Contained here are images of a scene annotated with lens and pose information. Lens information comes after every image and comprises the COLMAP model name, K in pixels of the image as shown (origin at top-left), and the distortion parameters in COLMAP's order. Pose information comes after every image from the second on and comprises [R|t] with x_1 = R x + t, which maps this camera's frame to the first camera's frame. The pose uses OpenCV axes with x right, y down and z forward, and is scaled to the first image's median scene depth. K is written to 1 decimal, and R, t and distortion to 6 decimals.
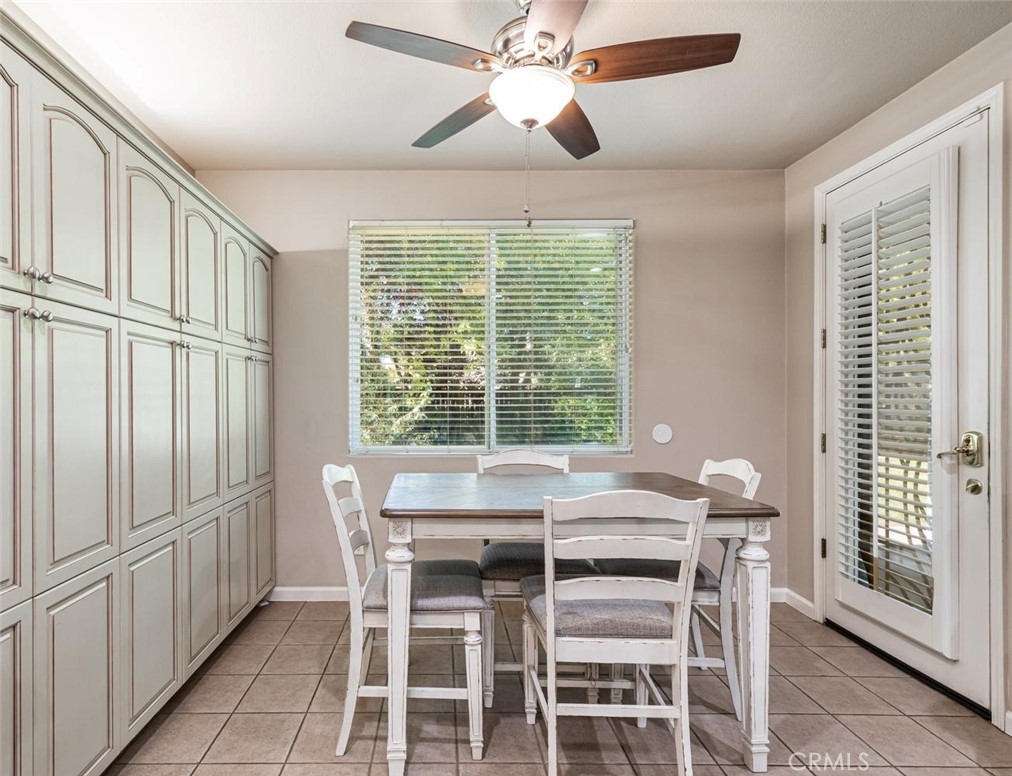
lens RADIAL K [[538.4, 0, 435.7], [0, 538.4, 399.9], [0, 0, 1]] dist [0.004799, 0.000844]
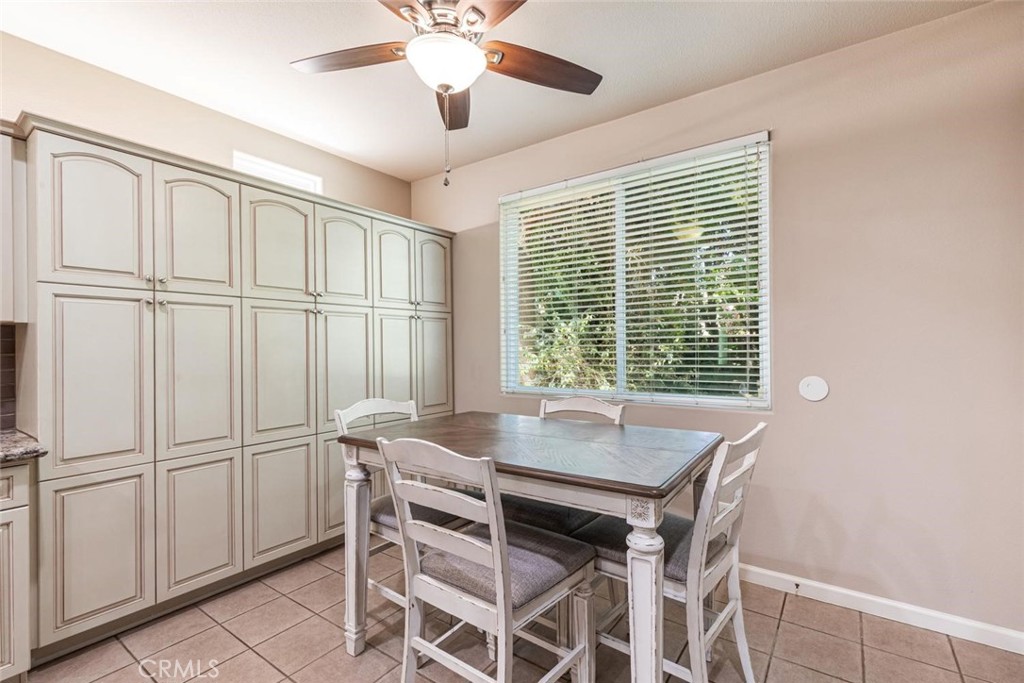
lens RADIAL K [[459.0, 0, 514.9], [0, 459.0, 346.0], [0, 0, 1]] dist [0.002202, 0.000537]
pose [[0.817152, -0.007182, -0.576377, 0.696540], [0.006235, 0.999974, -0.003622, -0.000260], [0.576389, -0.000634, 0.817176, 0.289446]]
